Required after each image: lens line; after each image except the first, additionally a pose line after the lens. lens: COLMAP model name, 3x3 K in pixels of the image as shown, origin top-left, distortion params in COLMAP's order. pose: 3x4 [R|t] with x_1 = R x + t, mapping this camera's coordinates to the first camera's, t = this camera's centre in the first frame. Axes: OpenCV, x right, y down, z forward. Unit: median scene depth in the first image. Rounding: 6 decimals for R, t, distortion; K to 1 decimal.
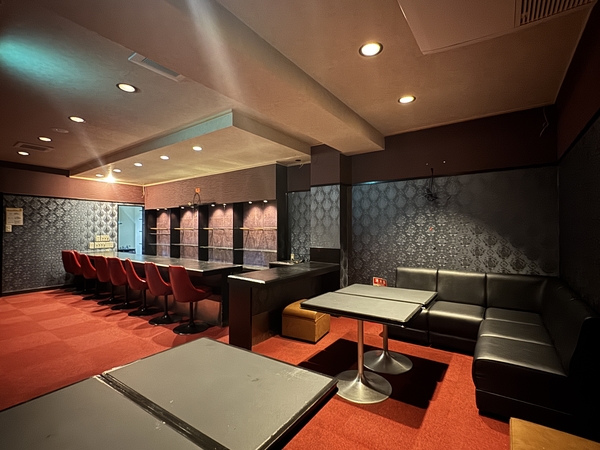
lens RADIAL K [[284.8, 0, 300.3], [0, 284.8, 224.2], [0, 0, 1]] dist [-0.004630, -0.000350]
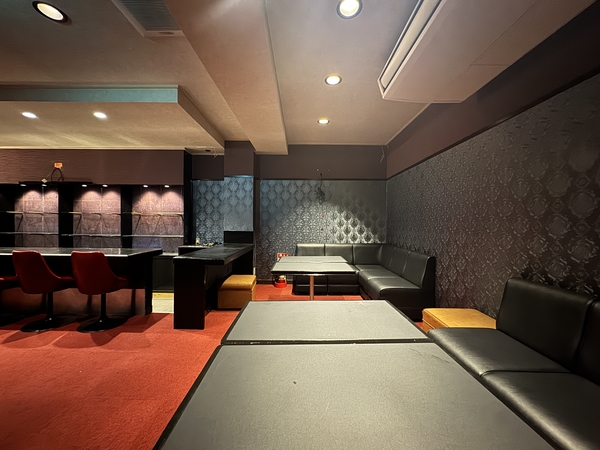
lens RADIAL K [[239.2, 0, 300.8], [0, 239.2, 224.5], [0, 0, 1]] dist [-0.001390, 0.000235]
pose [[0.817778, 0.004253, 0.575518, -0.212685], [-0.019685, 0.999594, 0.020584, 0.025593], [-0.575197, -0.028162, 0.817530, 0.047291]]
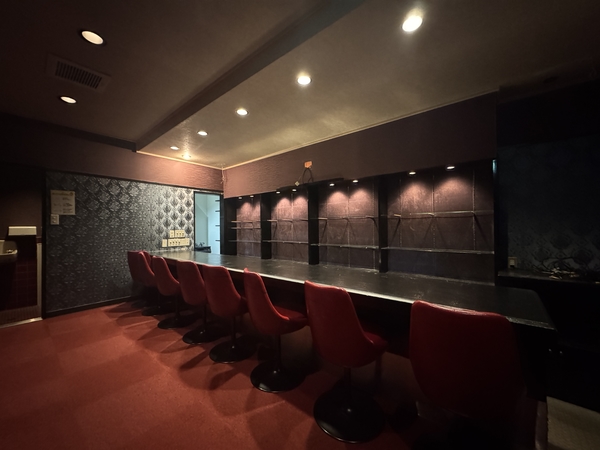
lens RADIAL K [[239.2, 0, 297.7], [0, 239.2, 222.6], [0, 0, 1]] dist [-0.001390, 0.000235]
pose [[0.996571, -0.011856, -0.081892, -0.386263], [0.011498, 0.999922, -0.004844, 0.031946], [0.081943, 0.003886, 0.996629, 0.462996]]
